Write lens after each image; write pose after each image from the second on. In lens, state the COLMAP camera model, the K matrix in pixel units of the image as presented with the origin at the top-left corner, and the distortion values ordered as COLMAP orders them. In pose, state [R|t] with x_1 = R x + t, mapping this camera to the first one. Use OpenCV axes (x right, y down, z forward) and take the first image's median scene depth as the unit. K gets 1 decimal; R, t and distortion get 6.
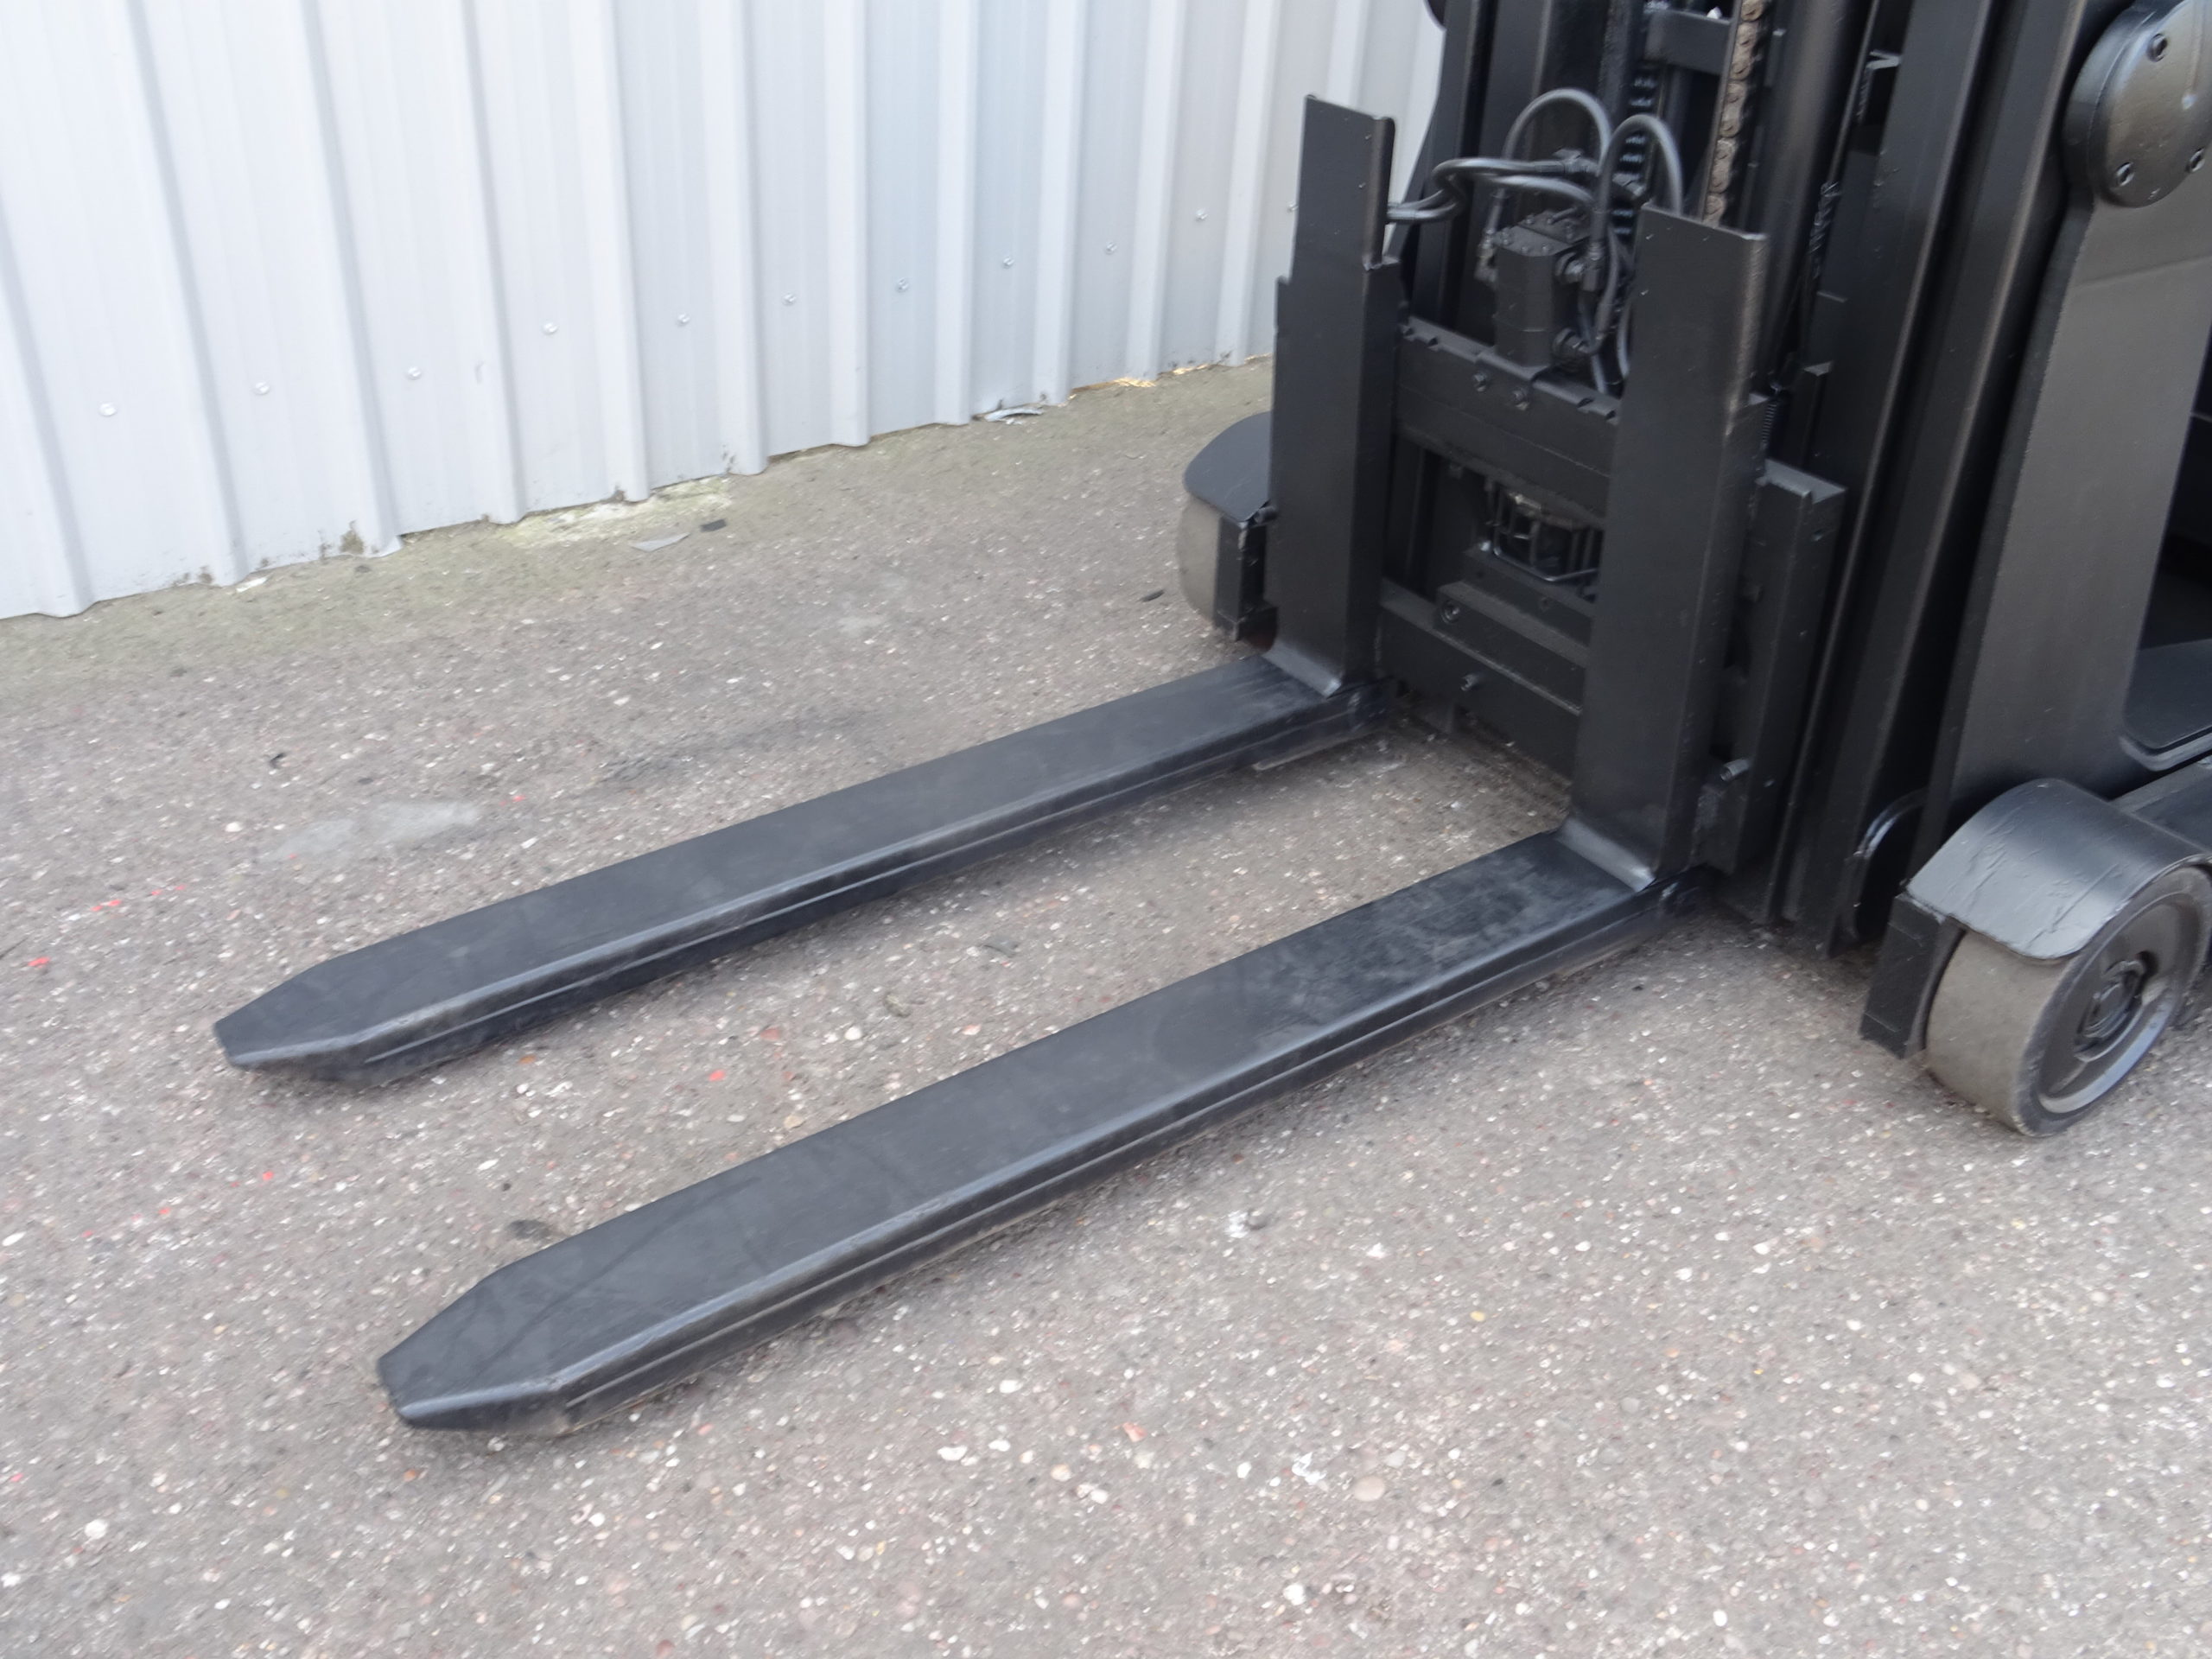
lens RADIAL K [[2033.7, 0, 1107.6], [0, 2033.7, 838.5], [0, 0, 1]] dist [0.009394, 0.000000]
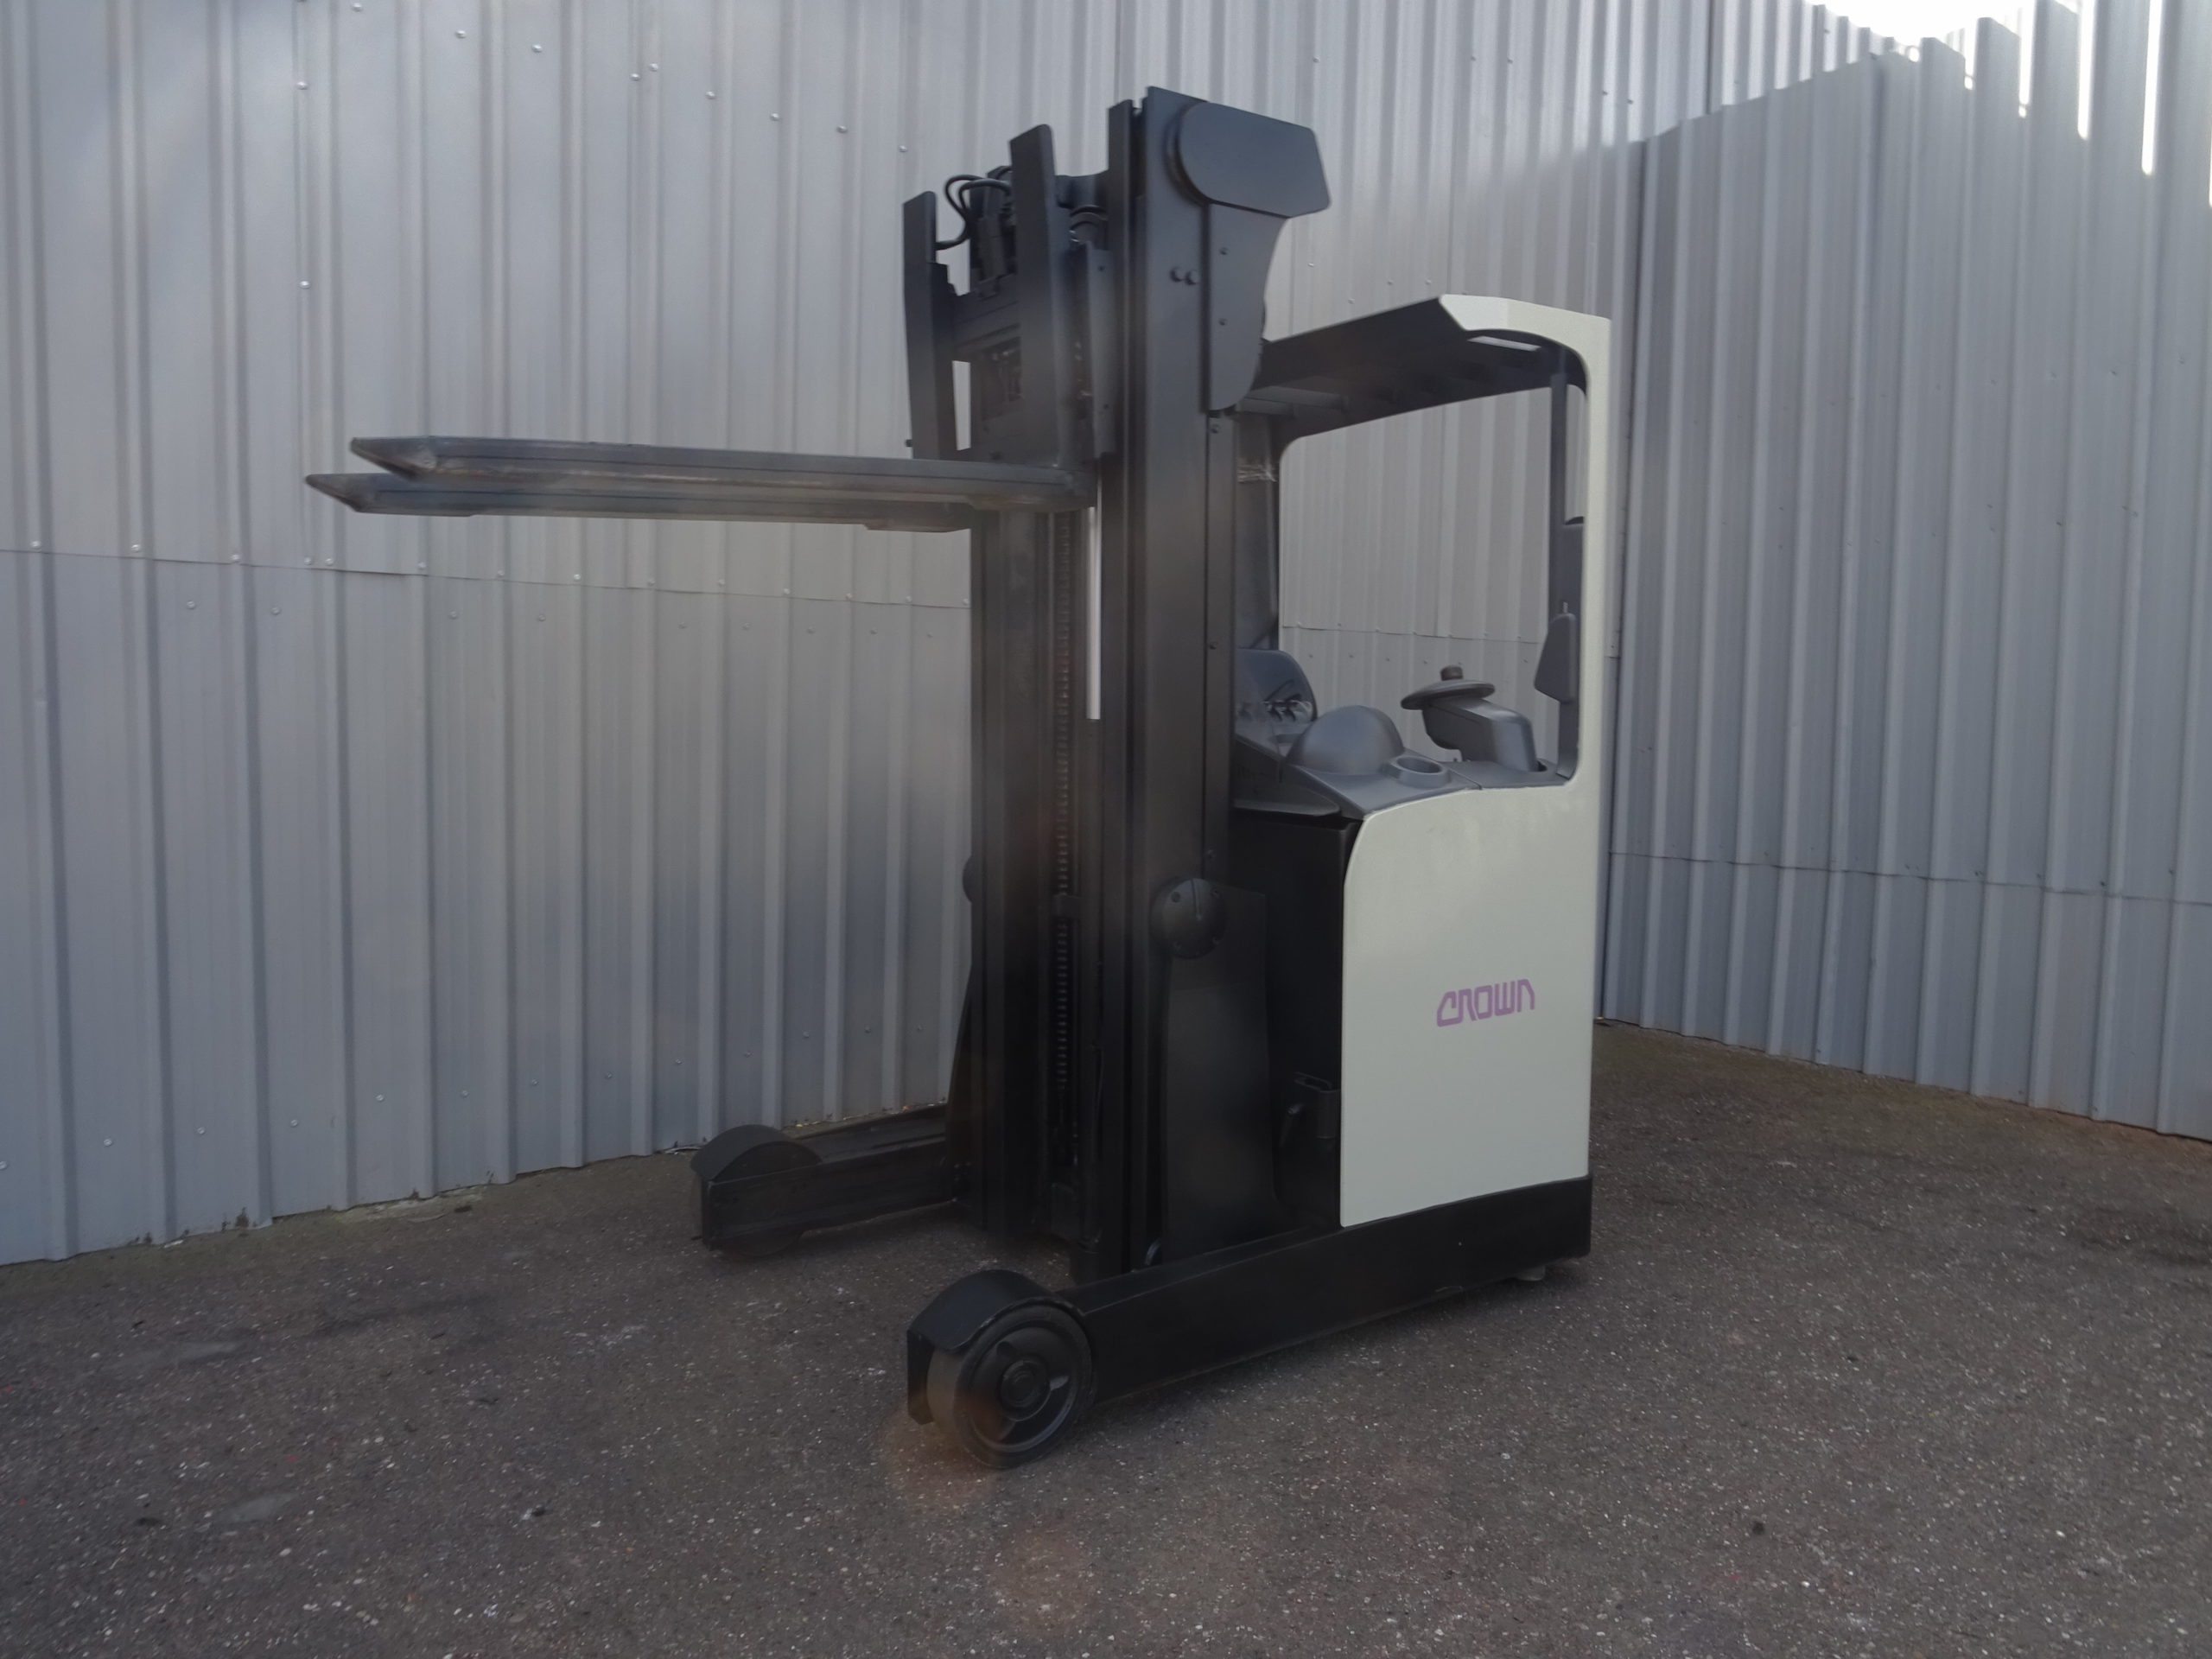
lens RADIAL K [[1594.0, 0, 1106.1], [0, 1594.0, 826.4], [0, 0, 1]] dist [-0.003721, -0.000734]
pose [[0.999555, -0.029696, 0.002812, 0.373985], [0.027885, 0.896782, -0.441592, 0.174052], [0.010592, 0.441474, 0.897211, -0.362902]]
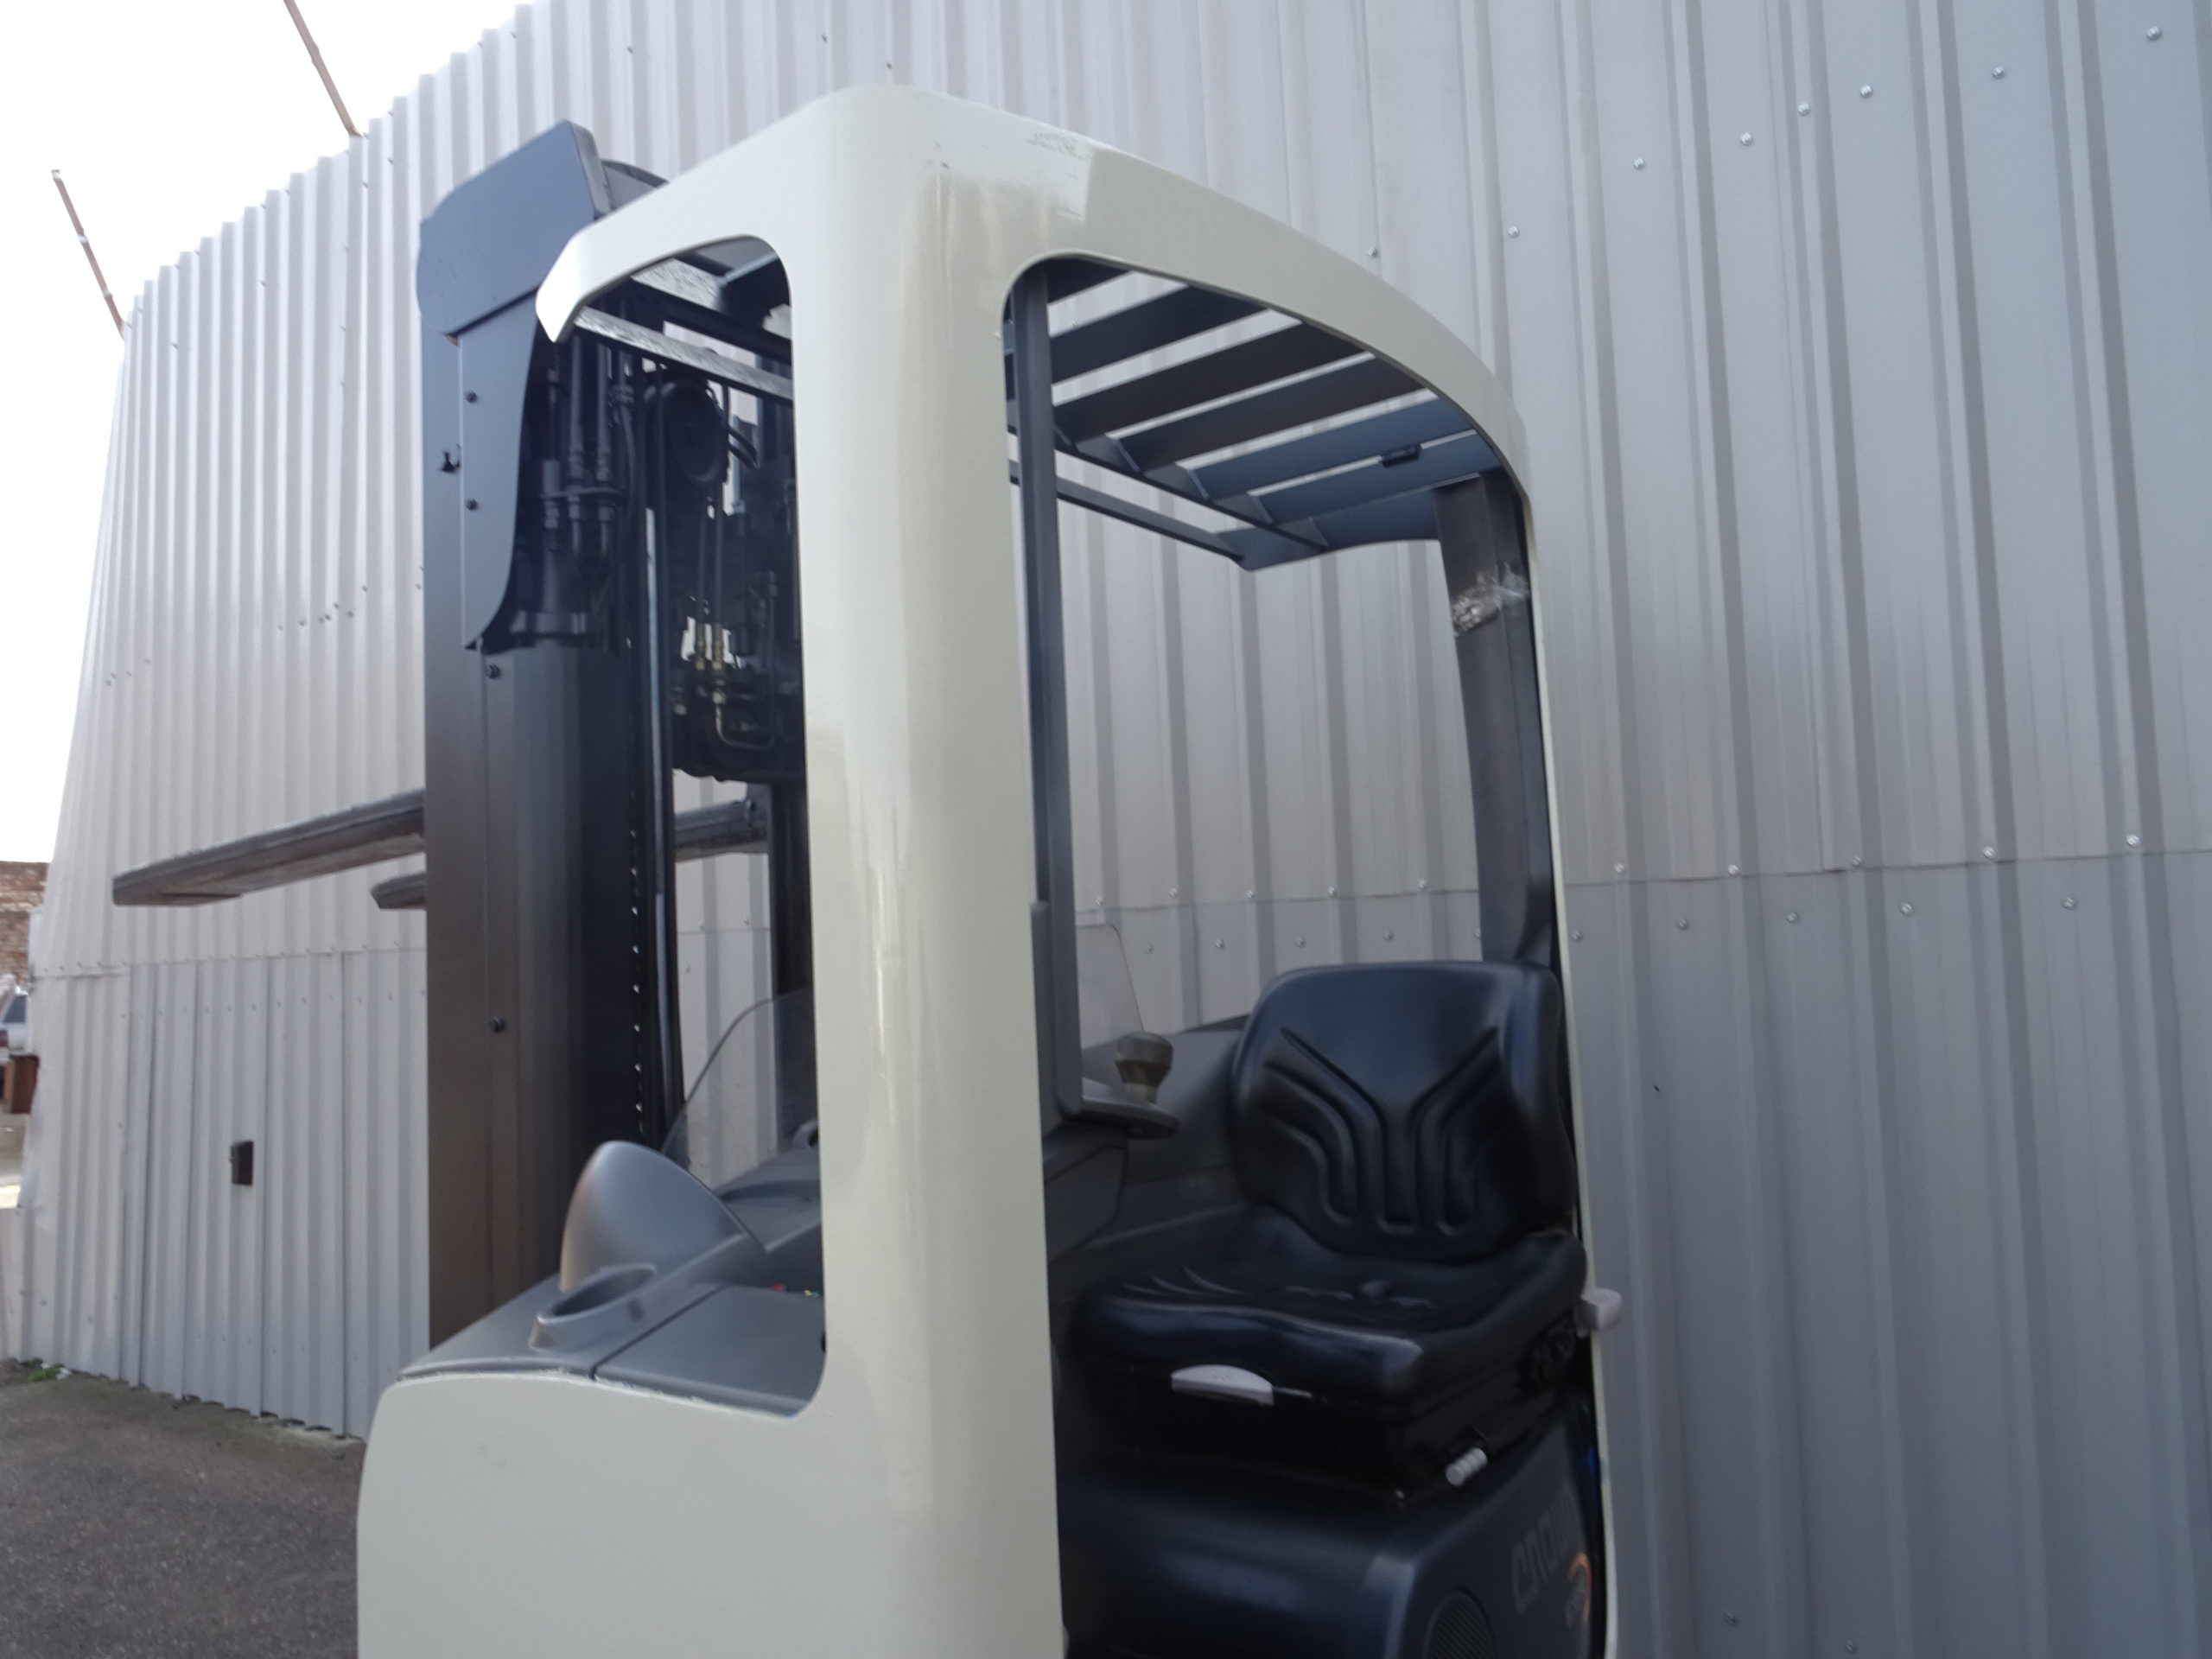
lens RADIAL K [[1594.0, 0, 1086.9], [0, 1594.0, 822.8], [0, 0, 1]] dist [-0.003721, -0.000734]
pose [[0.302280, -0.141842, -0.942607, 1.151695], [-0.439359, 0.856829, -0.269830, -0.425380], [0.845926, 0.495707, 0.196682, 0.607456]]
